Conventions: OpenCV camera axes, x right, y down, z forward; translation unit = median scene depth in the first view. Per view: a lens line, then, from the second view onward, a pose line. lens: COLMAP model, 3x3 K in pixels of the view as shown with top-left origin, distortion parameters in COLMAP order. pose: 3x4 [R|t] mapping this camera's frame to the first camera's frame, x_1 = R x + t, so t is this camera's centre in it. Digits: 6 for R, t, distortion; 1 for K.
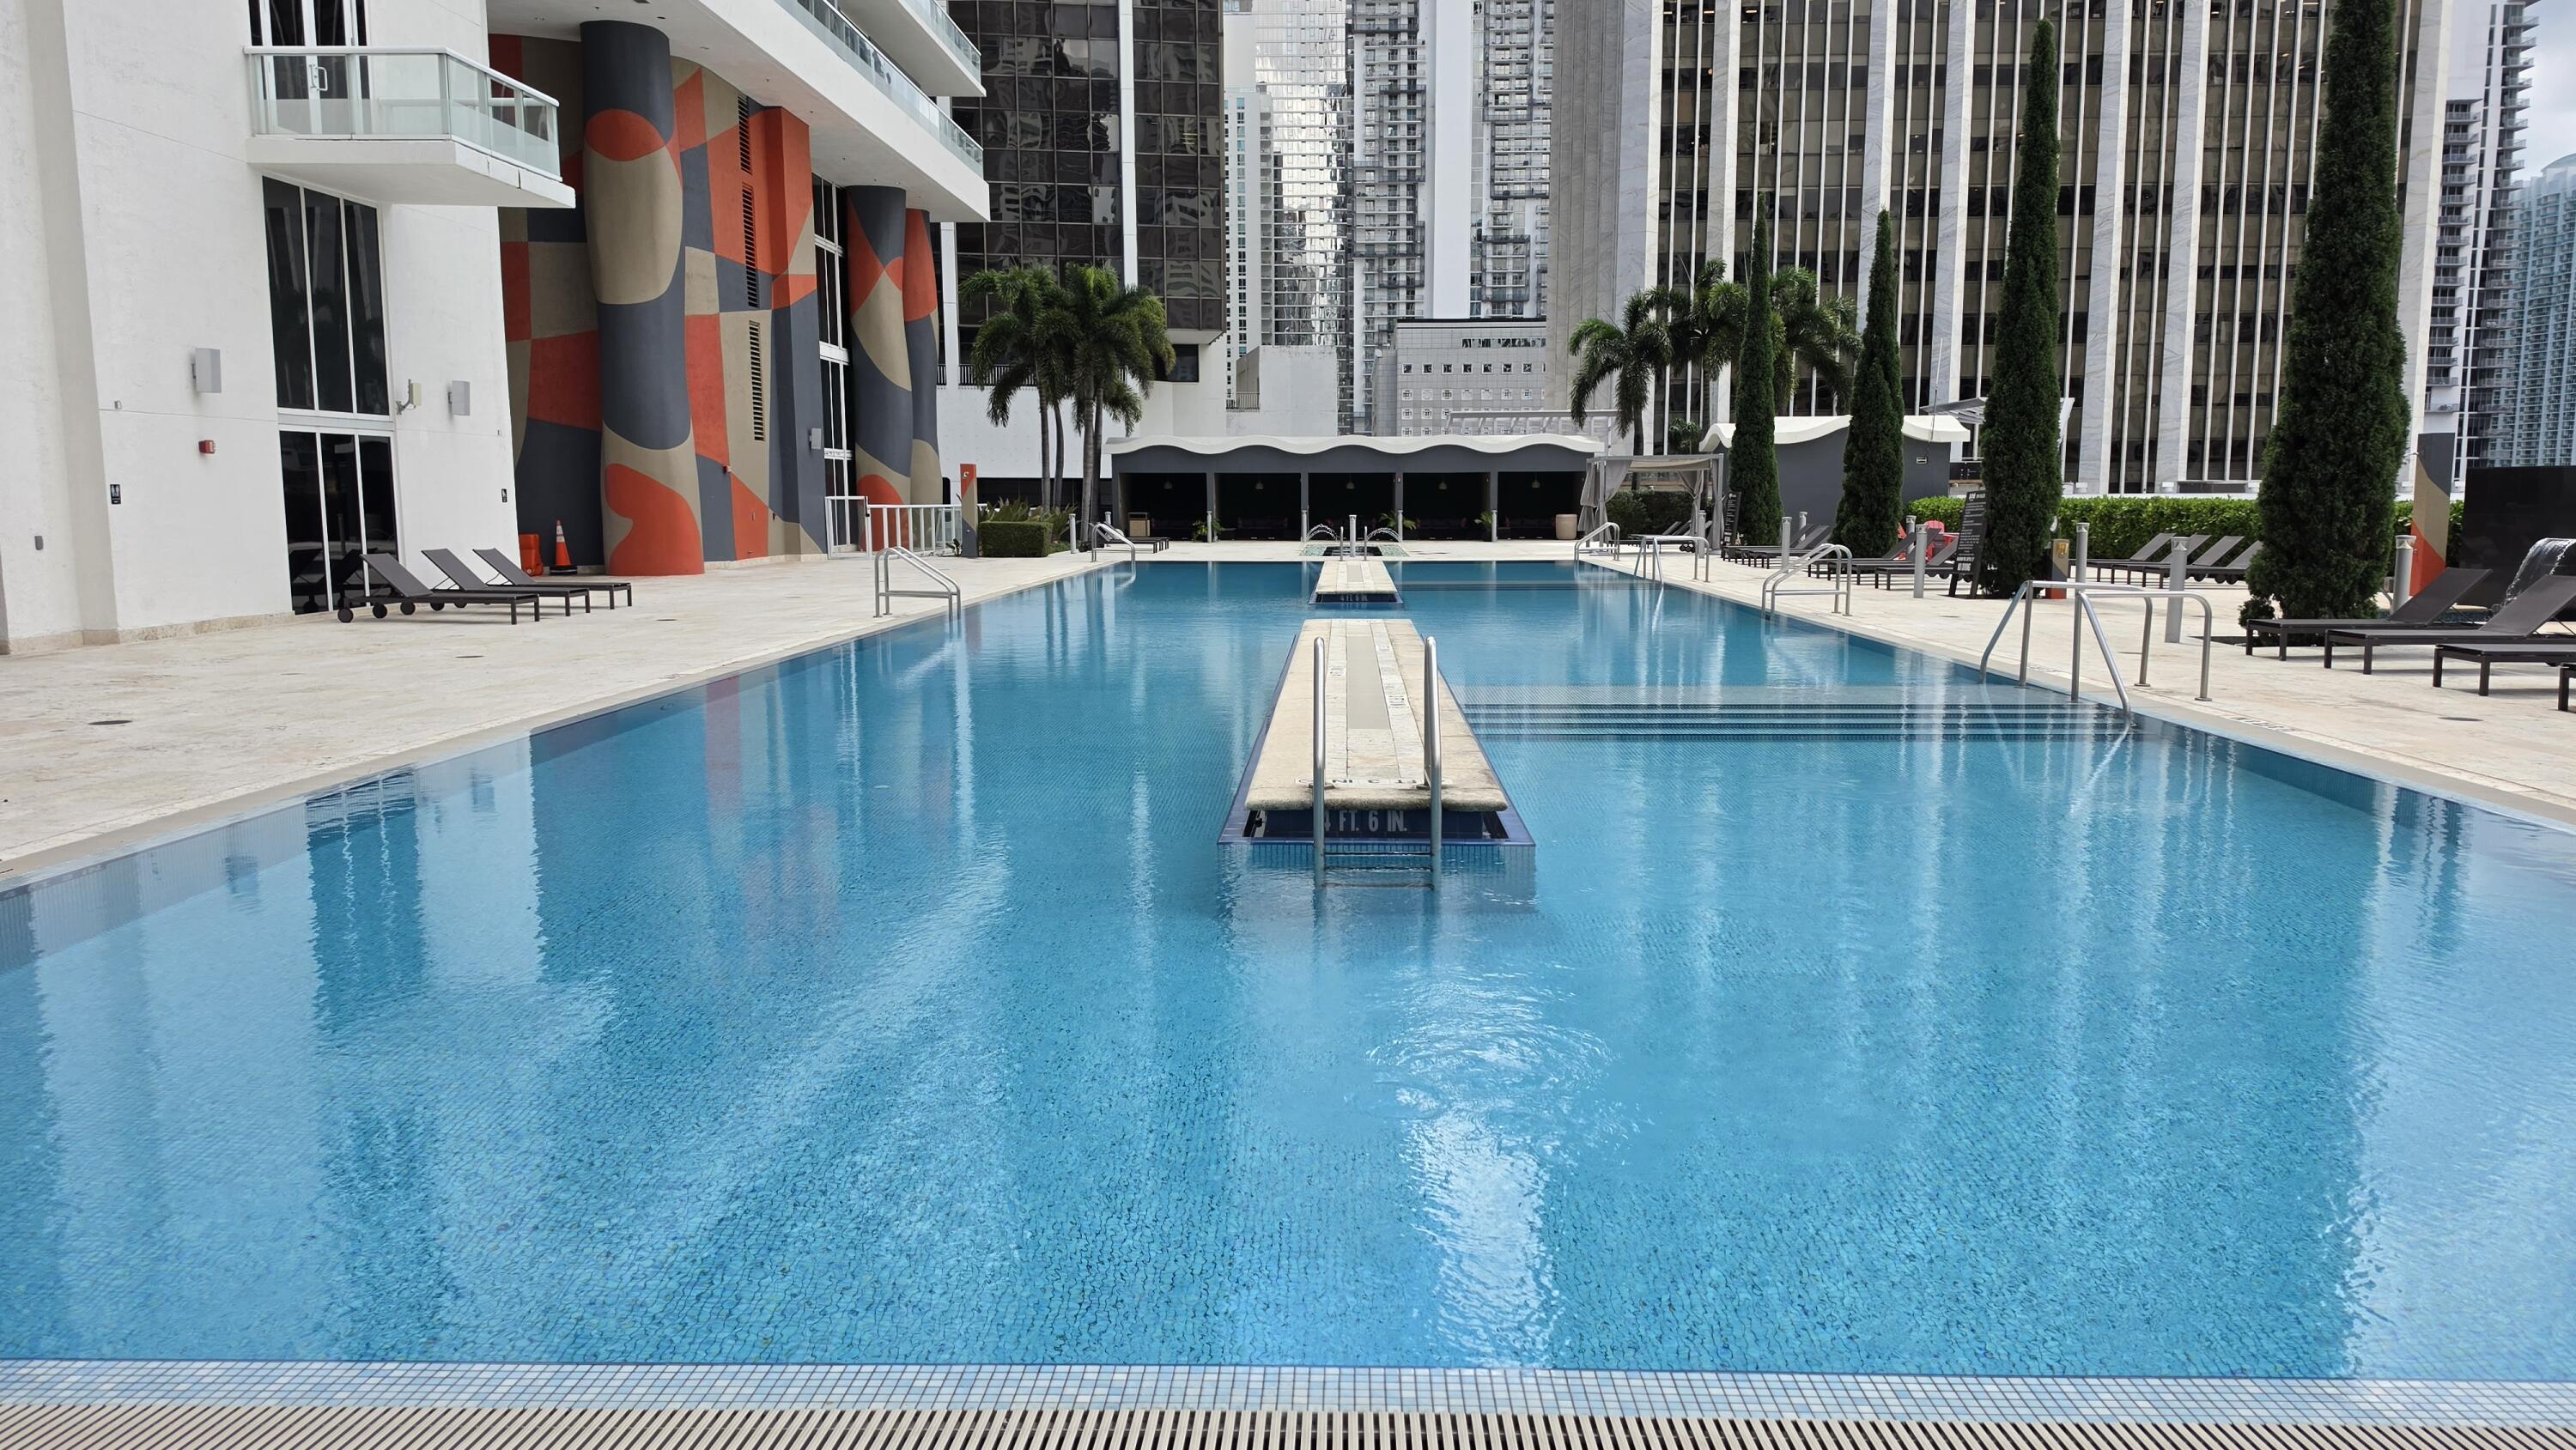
lens RADIAL K [[1807.7, 0, 1302.4], [0, 1807.7, 725.1], [0, 0, 1]] dist [0.095662, -0.098658]
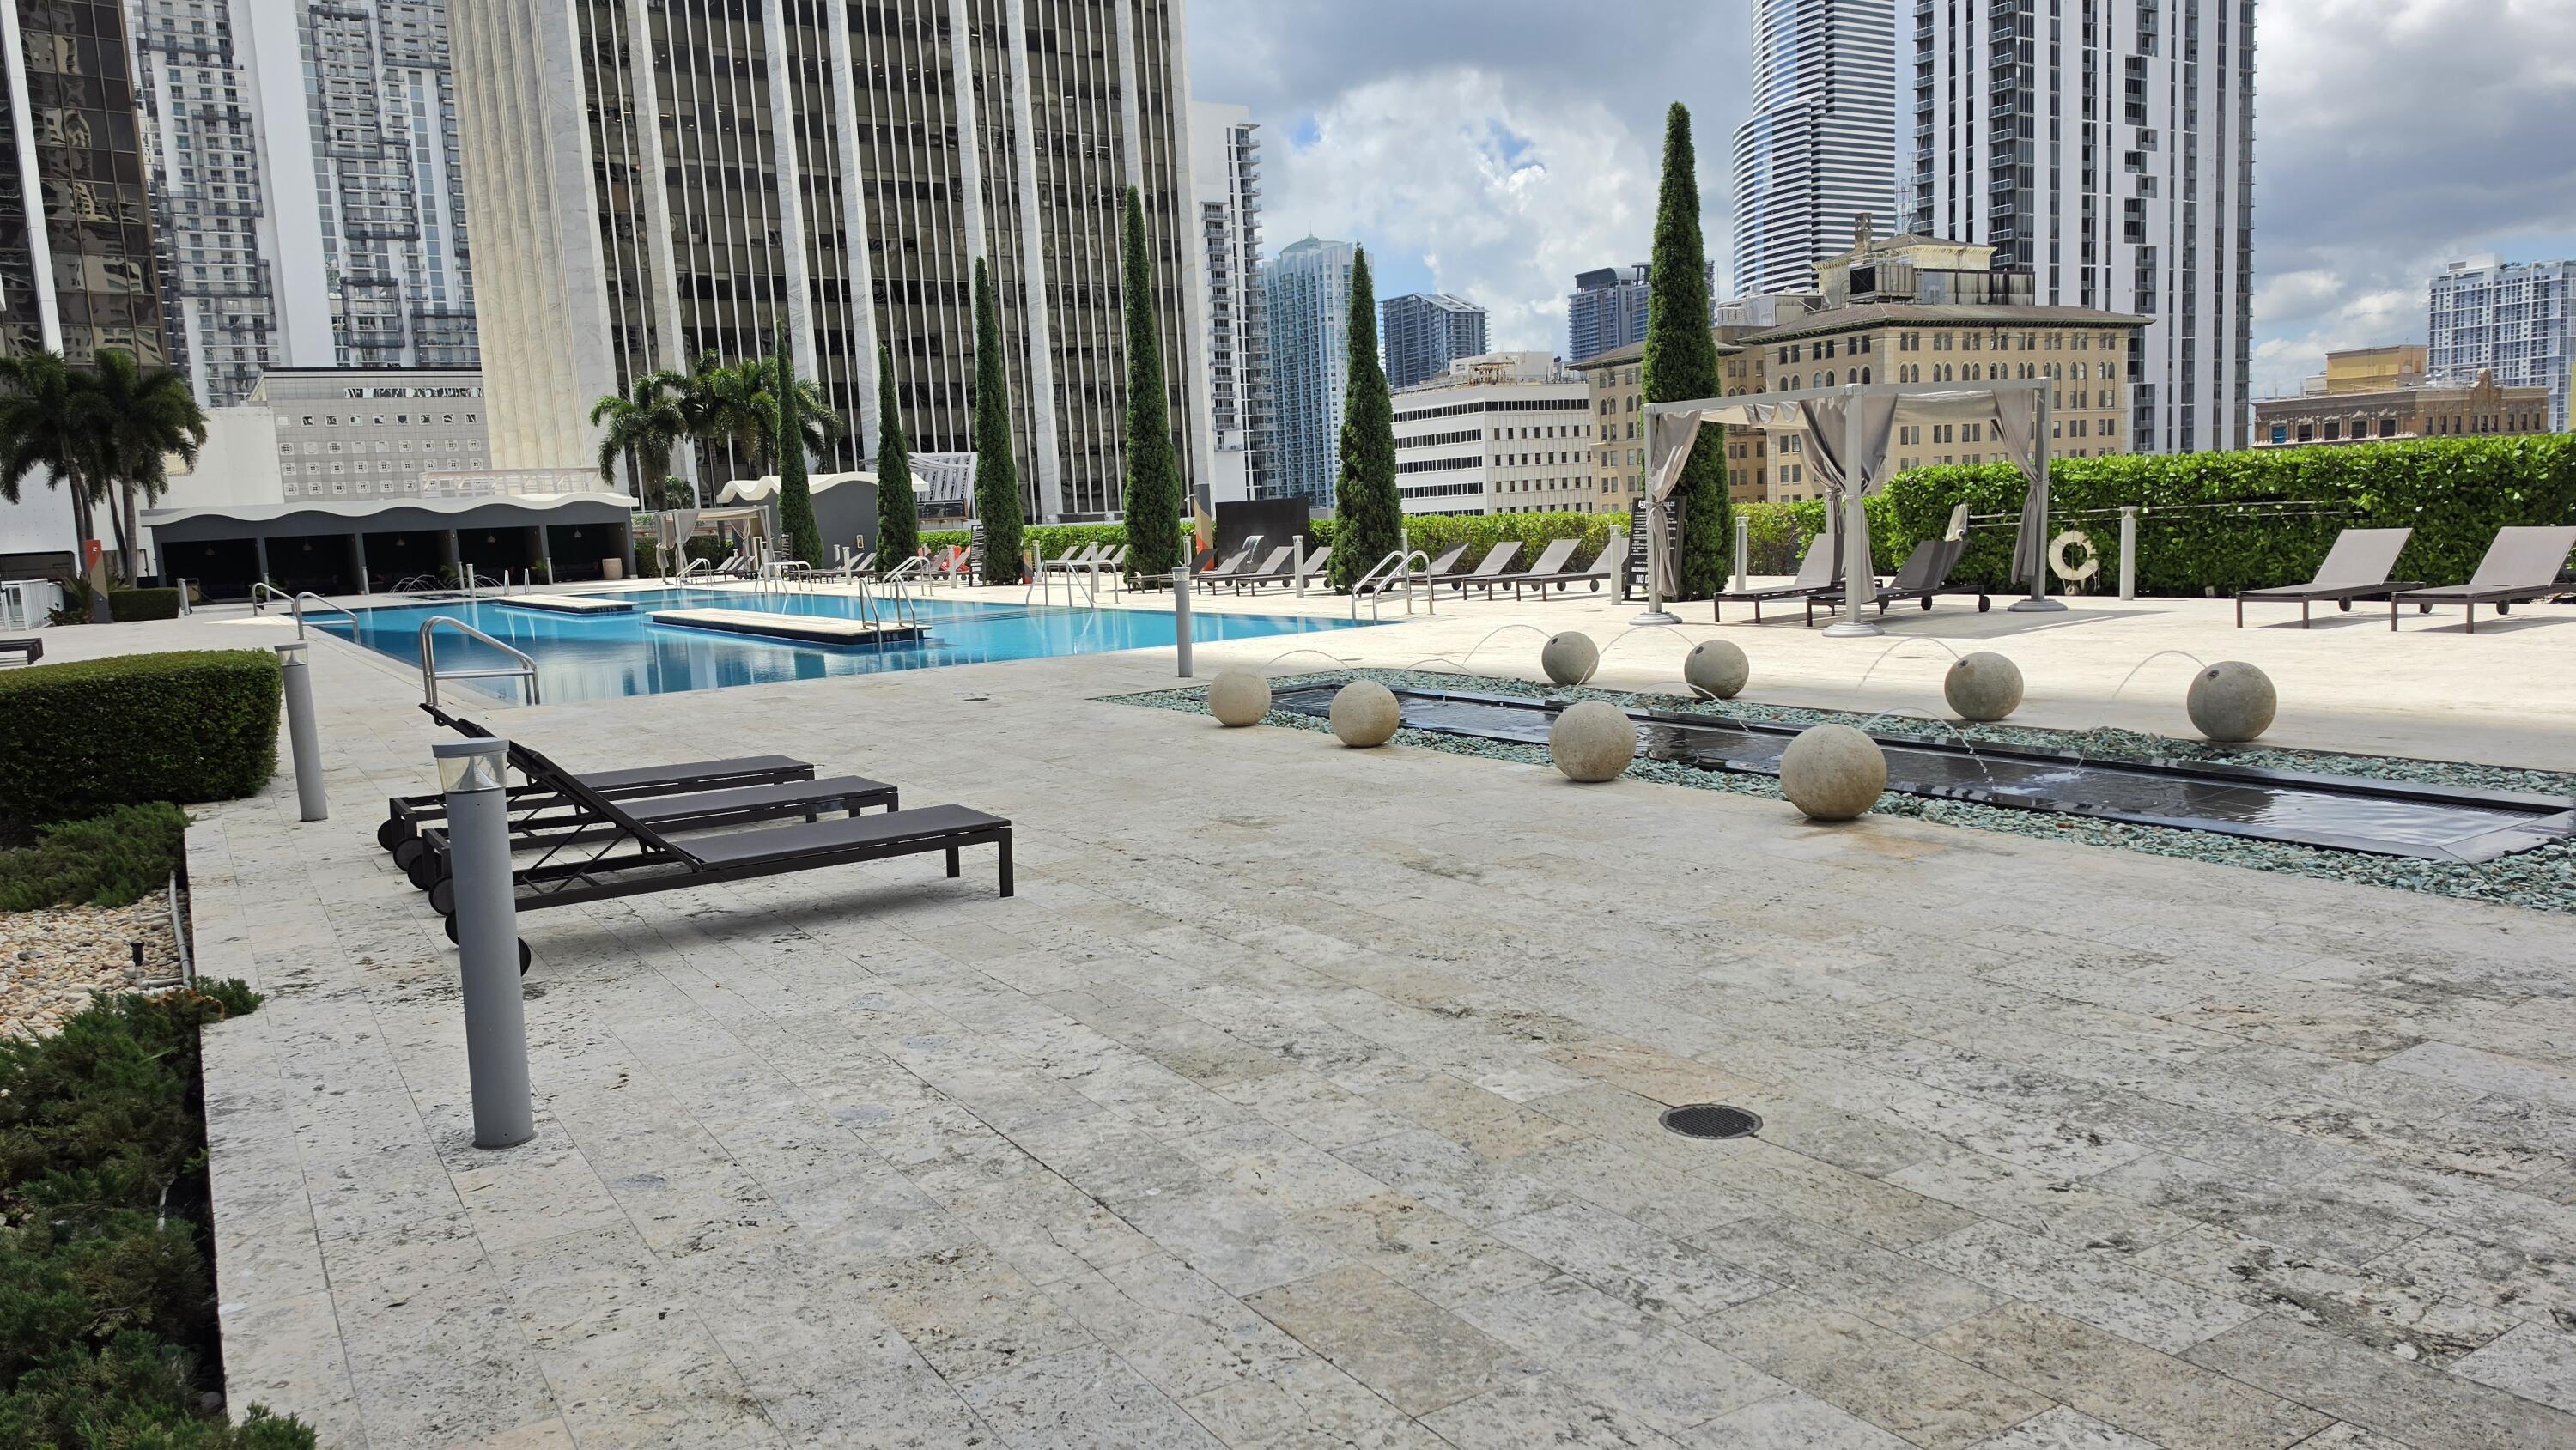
lens RADIAL K [[1807.7, 0, 1302.4], [0, 1807.7, 725.1], [0, 0, 1]] dist [0.095662, -0.098658]
pose [[0.835245, -0.106353, 0.539495, -0.067175], [0.118889, 0.992839, 0.011659, 0.015973], [-0.536872, 0.054402, 0.841908, -0.124742]]
